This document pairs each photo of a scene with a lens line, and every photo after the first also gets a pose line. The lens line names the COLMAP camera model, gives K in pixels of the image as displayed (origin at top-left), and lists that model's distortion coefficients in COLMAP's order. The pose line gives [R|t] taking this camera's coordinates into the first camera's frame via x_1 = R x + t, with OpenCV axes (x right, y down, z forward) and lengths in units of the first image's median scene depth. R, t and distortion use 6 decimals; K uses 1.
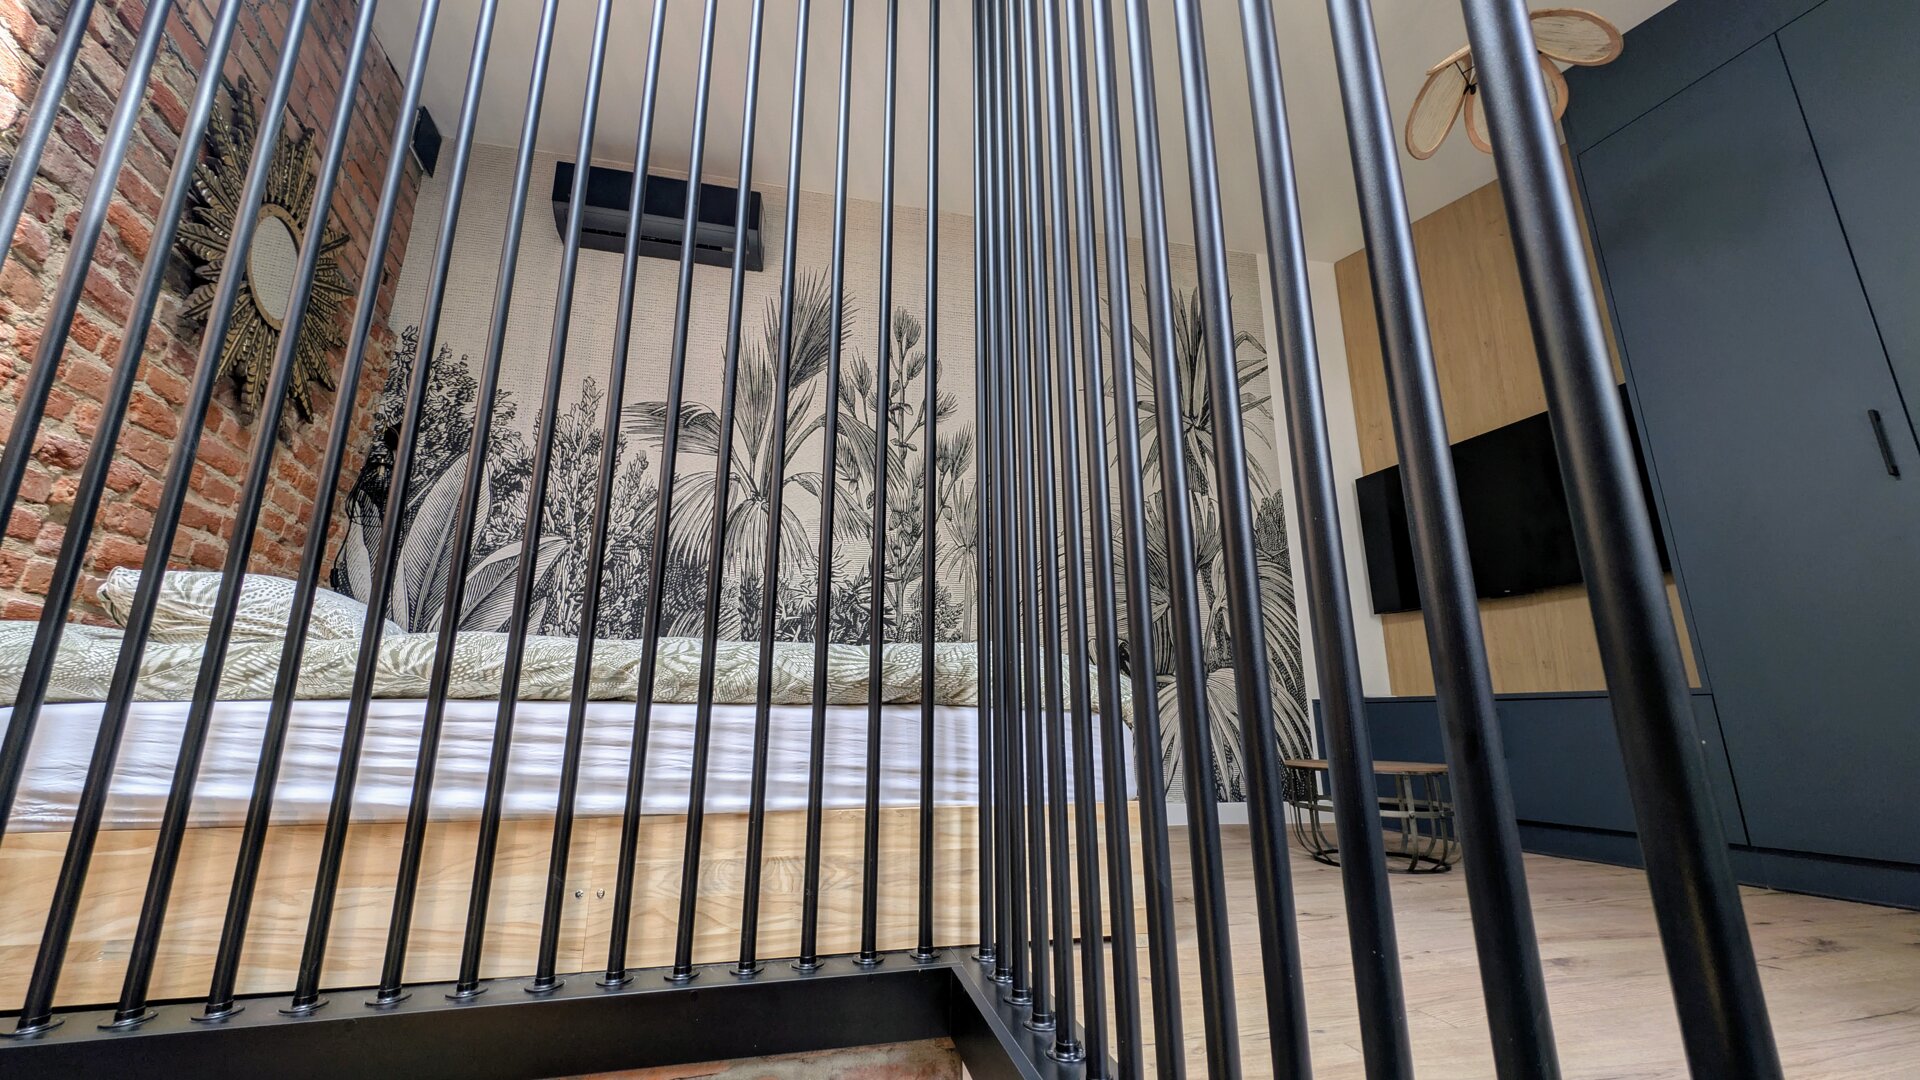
lens RADIAL K [[721.7, 0, 960.4], [0, 721.7, 558.6], [0, 0, 1]] dist [0.003193, -0.000920]
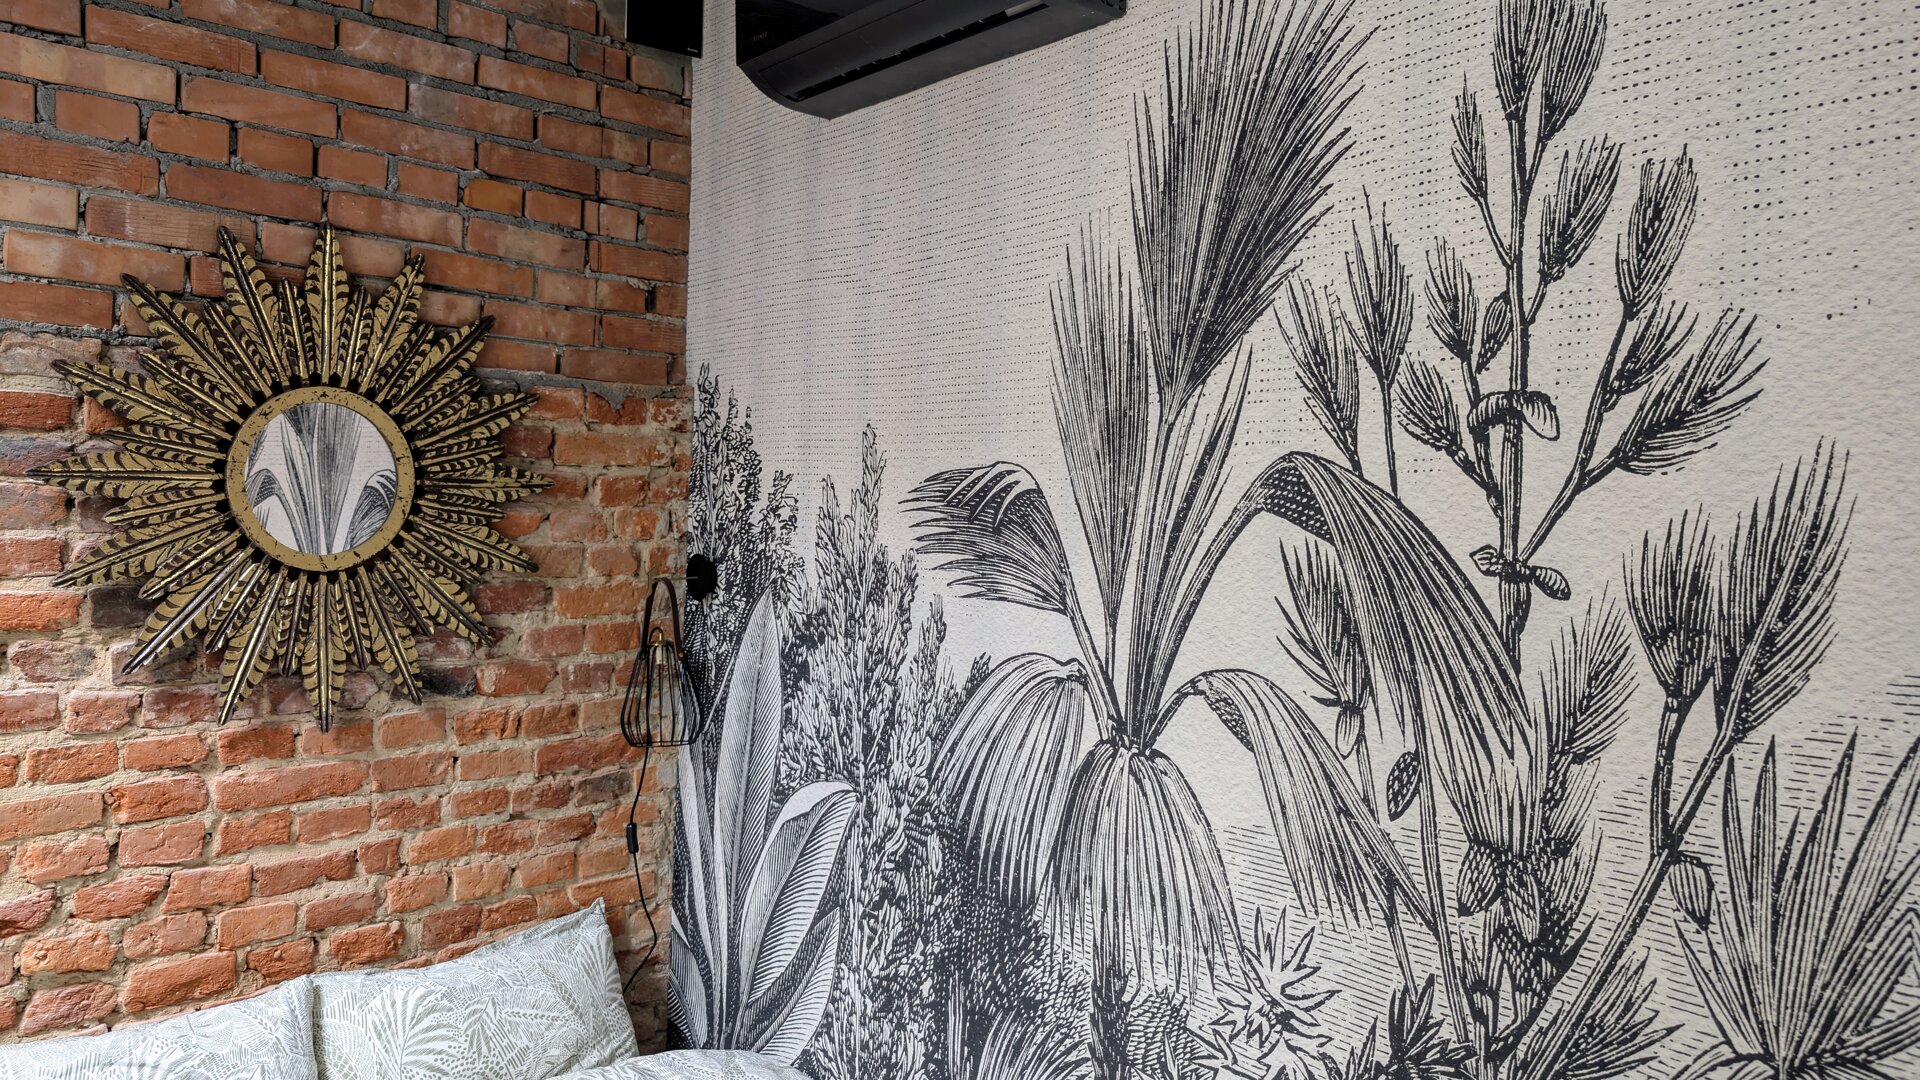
lens RADIAL K [[1387.8, 0, 950.7], [0, 1387.8, 523.4], [0, 0, 1]] dist [0.019774, -0.012053]
pose [[0.406080, 0.042437, -0.912852, 0.292880], [0.174112, 0.977030, 0.122874, -0.280016], [0.897098, -0.208835, 0.389363, 0.675482]]
